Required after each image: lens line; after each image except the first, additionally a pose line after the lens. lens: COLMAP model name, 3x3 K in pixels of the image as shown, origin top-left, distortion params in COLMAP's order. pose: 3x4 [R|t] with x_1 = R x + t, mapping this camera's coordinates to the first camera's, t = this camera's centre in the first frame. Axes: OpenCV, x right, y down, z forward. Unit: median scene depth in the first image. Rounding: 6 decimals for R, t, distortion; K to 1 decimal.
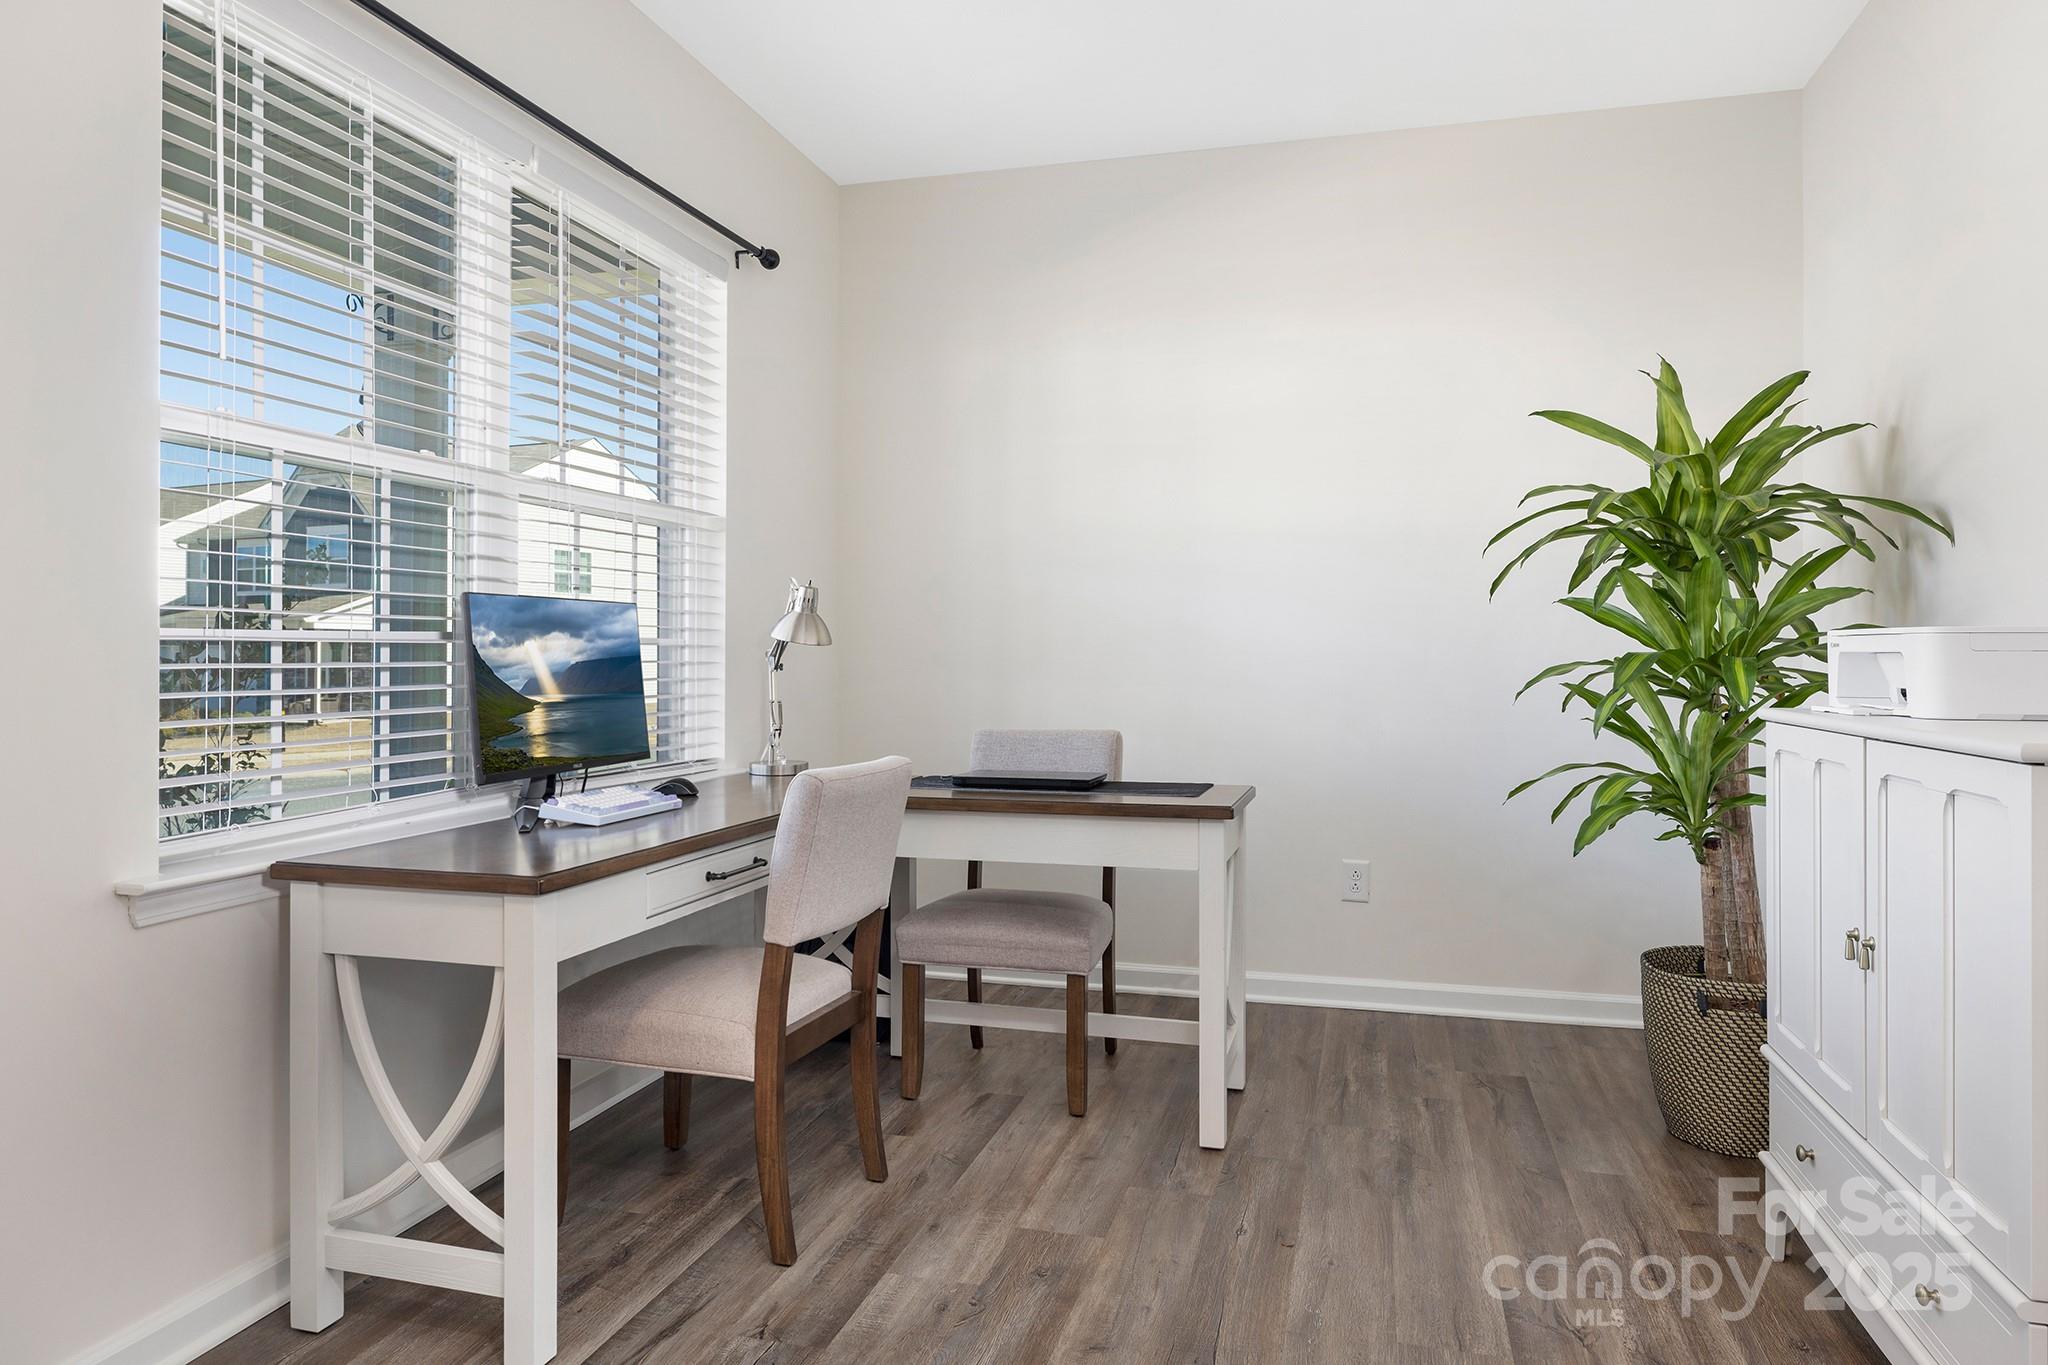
lens RADIAL K [[1307.2, 0, 1026.0], [0, 1307.2, 674.0], [0, 0, 1]] dist [-0.014361, 0.008501]
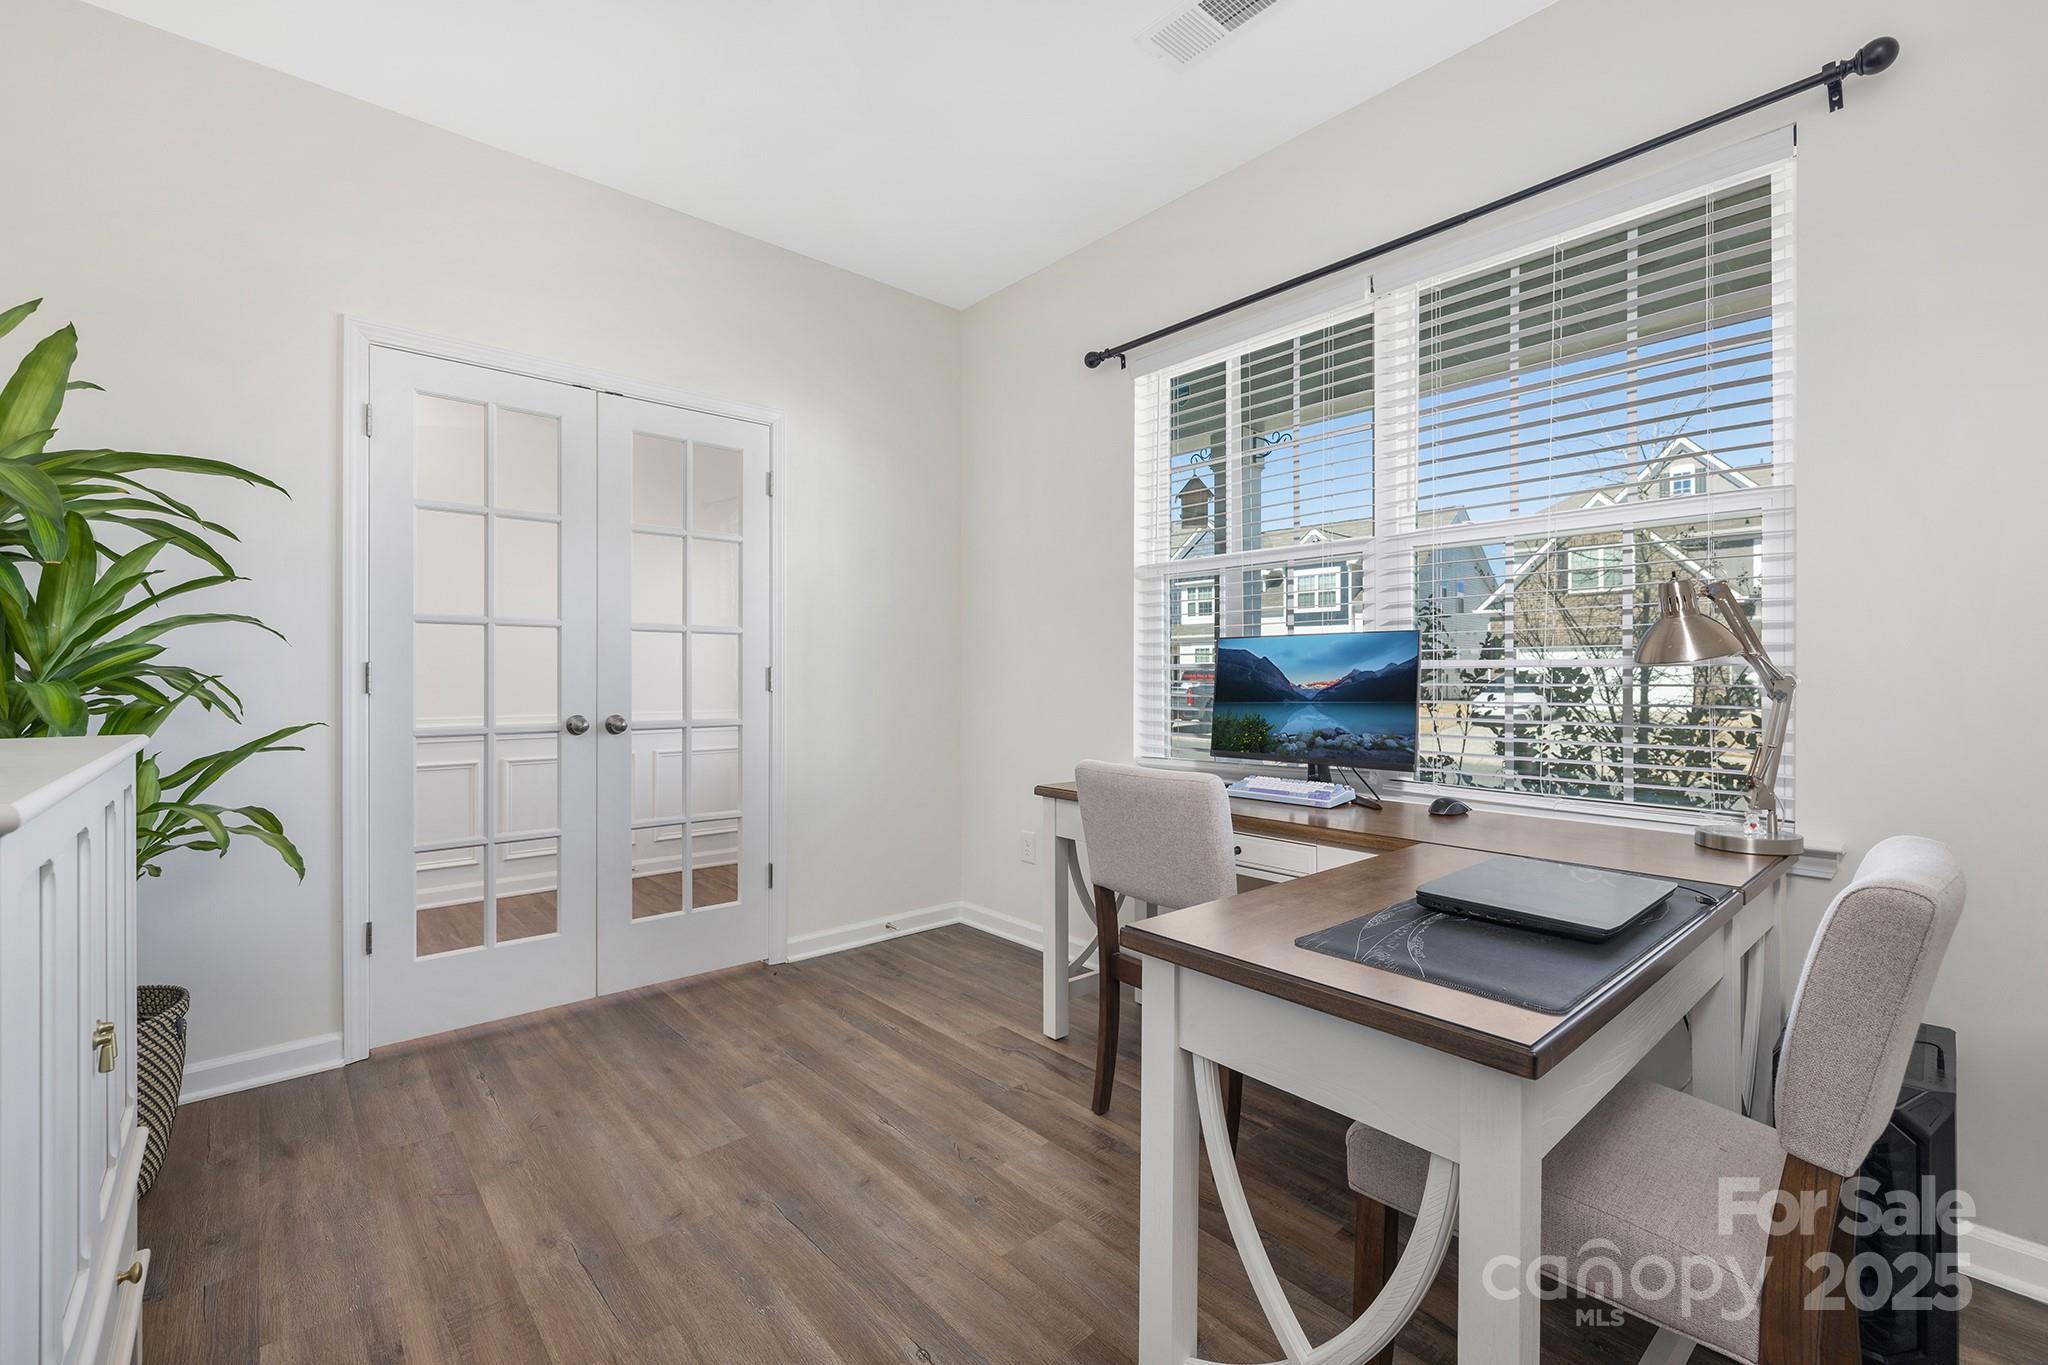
lens RADIAL K [[874.3, 0, 1029.7], [0, 874.3, 672.6], [0, 0, 1]] dist [0.002365, 0.001196]
pose [[-0.557748, 0.001314, -0.830009, 0.663568], [-0.007933, 0.999945, 0.006913, -0.028369], [0.829973, 0.010440, -0.557707, 1.511278]]
